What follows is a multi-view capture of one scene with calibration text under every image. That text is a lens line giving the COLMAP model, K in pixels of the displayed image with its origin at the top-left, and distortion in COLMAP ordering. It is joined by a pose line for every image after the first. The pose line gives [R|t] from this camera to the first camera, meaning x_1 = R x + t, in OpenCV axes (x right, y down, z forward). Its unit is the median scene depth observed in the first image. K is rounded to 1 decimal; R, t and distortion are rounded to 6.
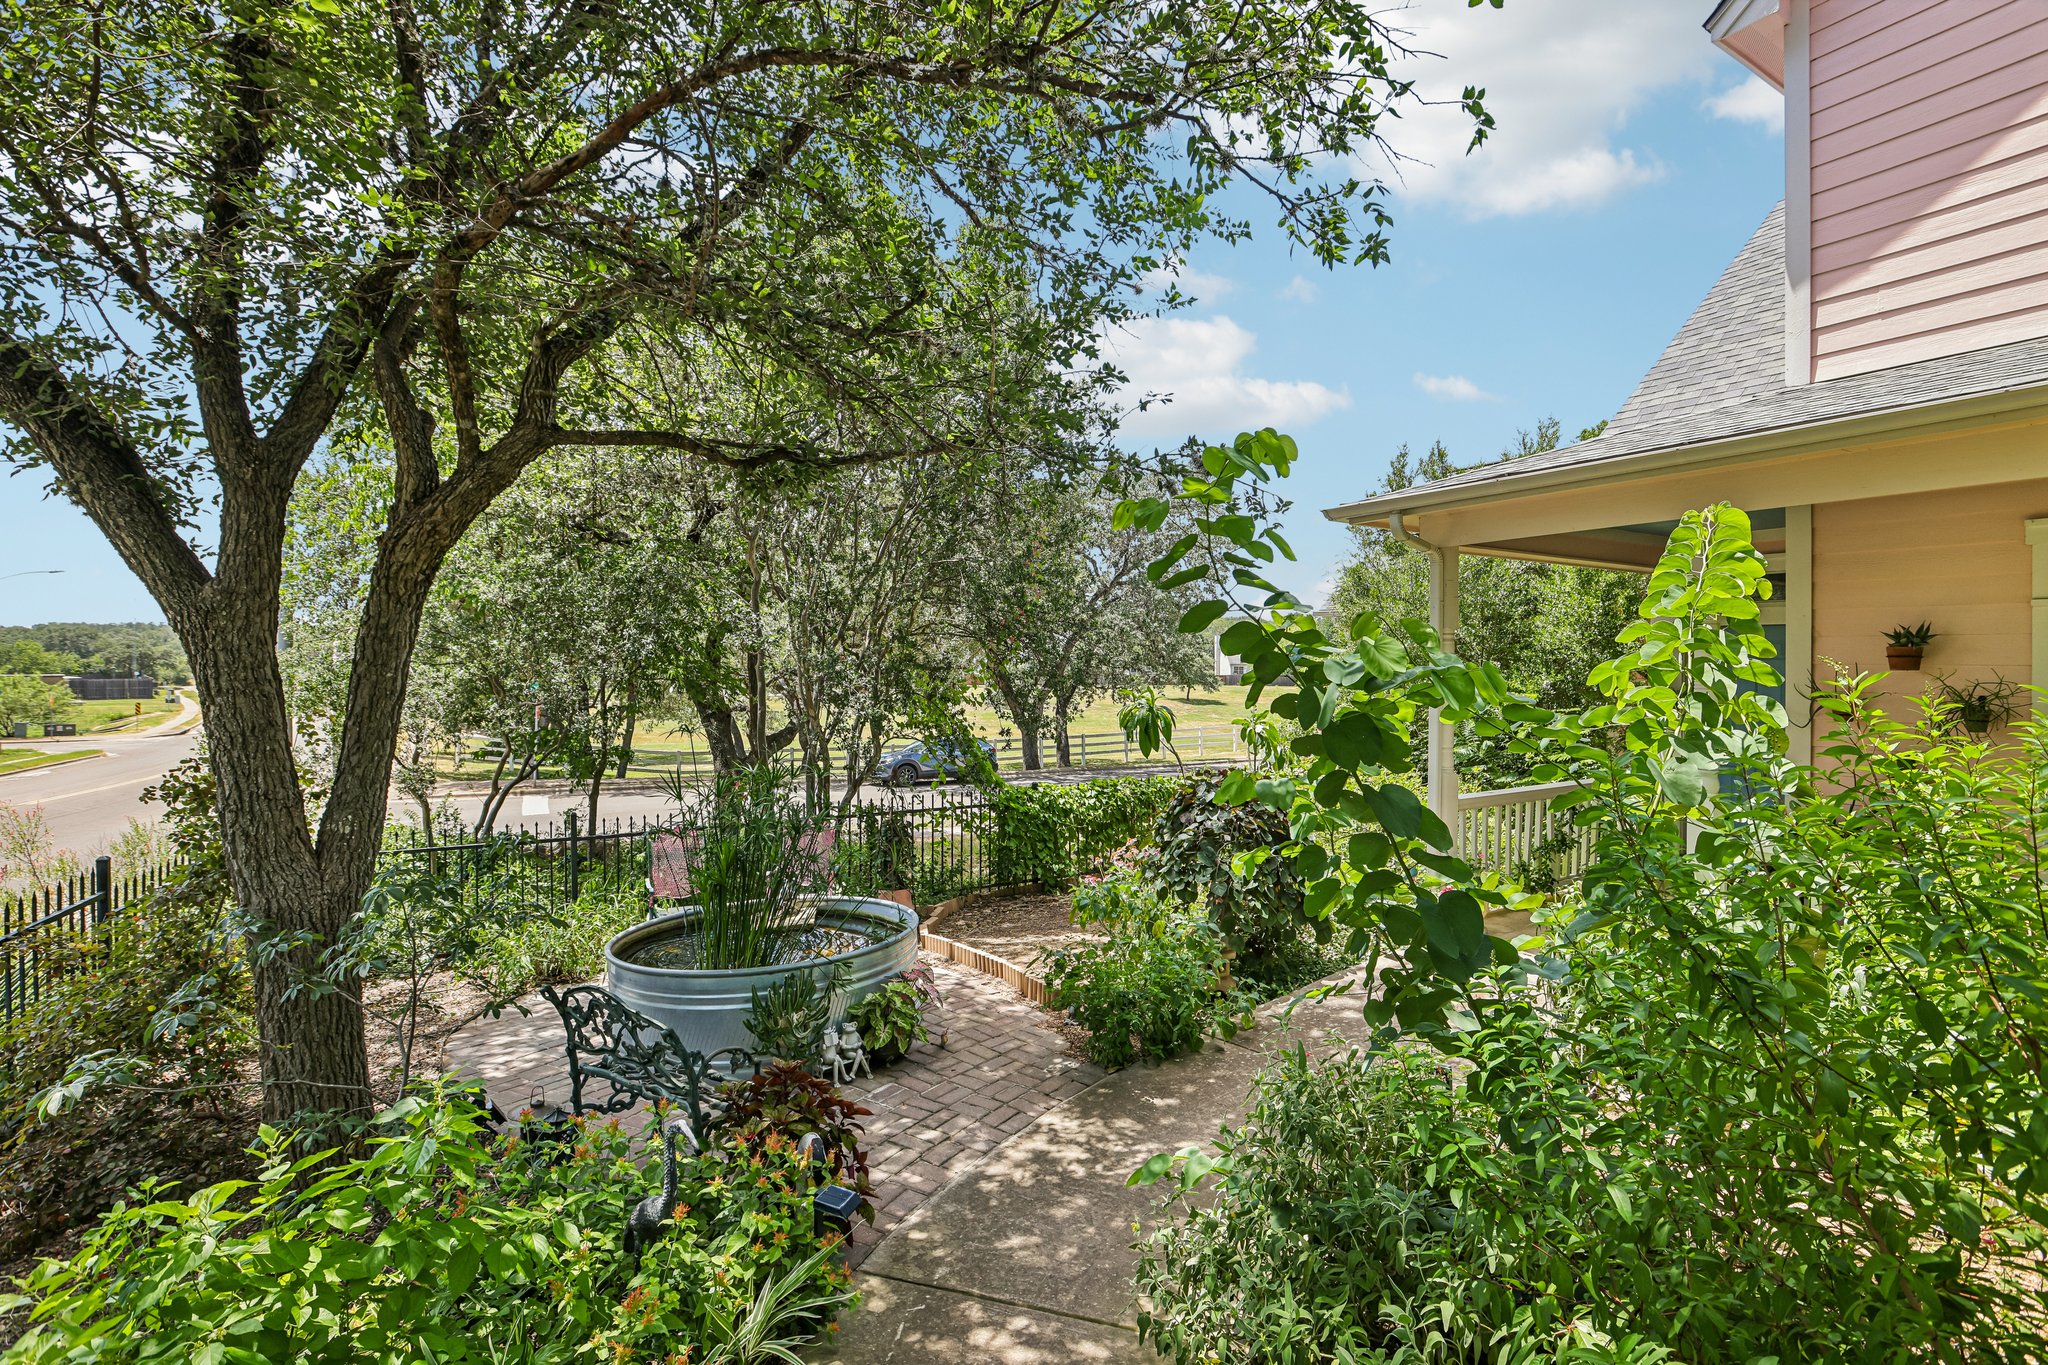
lens RADIAL K [[929.3, 0, 1024.0], [0, 929.3, 682.5], [0, 0, 1]] dist [-0.000530, -0.000126]
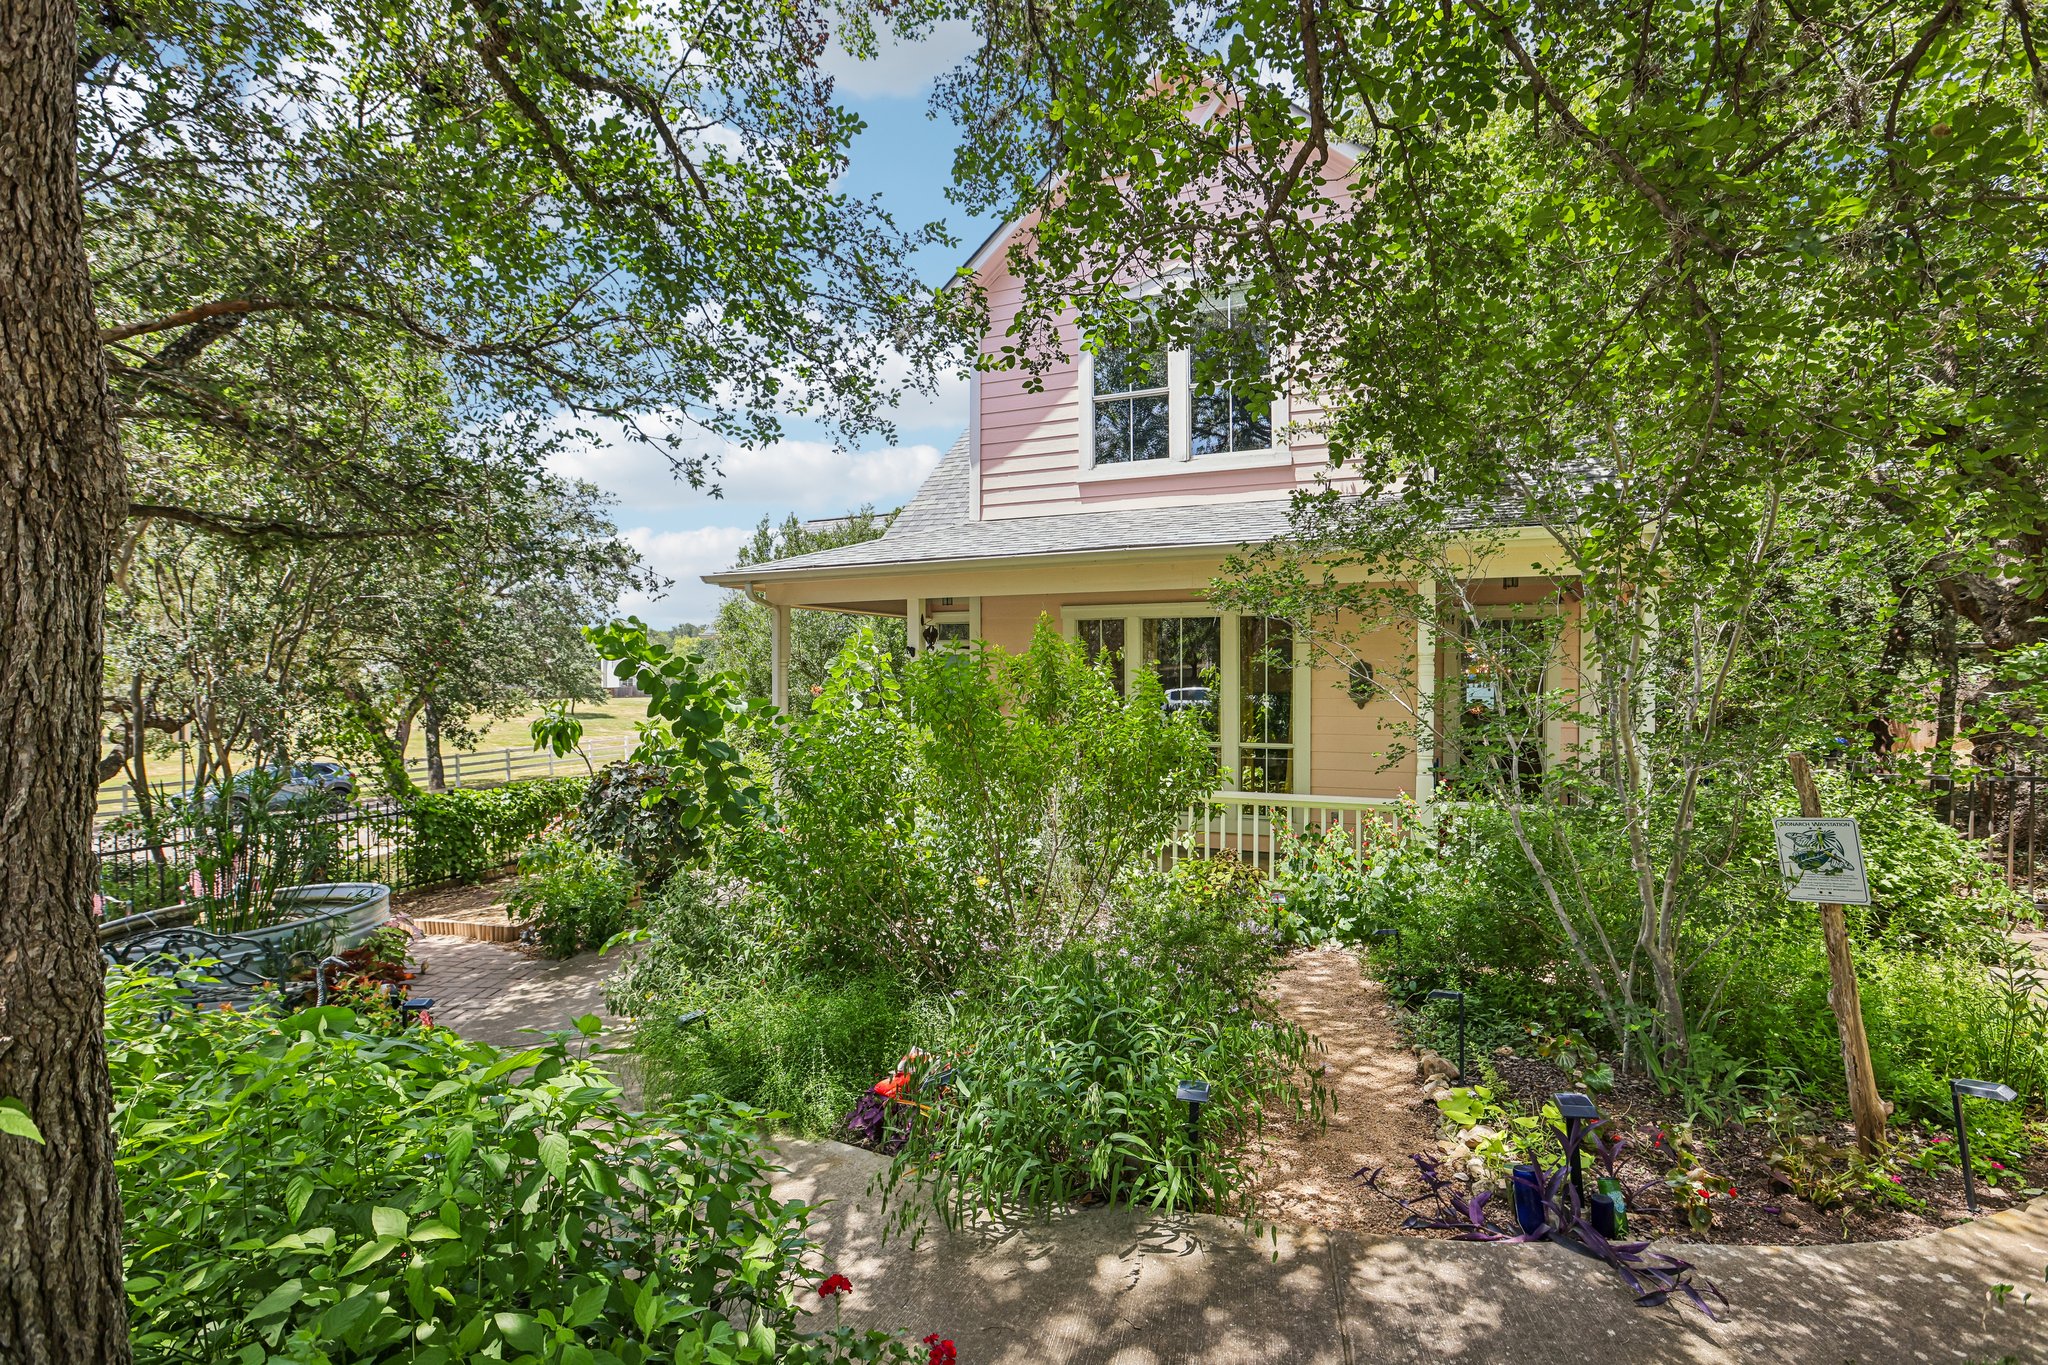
lens RADIAL K [[929.3, 0, 1024.0], [0, 929.3, 682.5], [0, 0, 1]] dist [-0.000530, -0.000126]
pose [[0.808542, -0.011940, 0.588317, -0.103463], [0.018283, 0.999821, -0.004835, -0.006717], [-0.588154, 0.014666, 0.808616, -0.394421]]
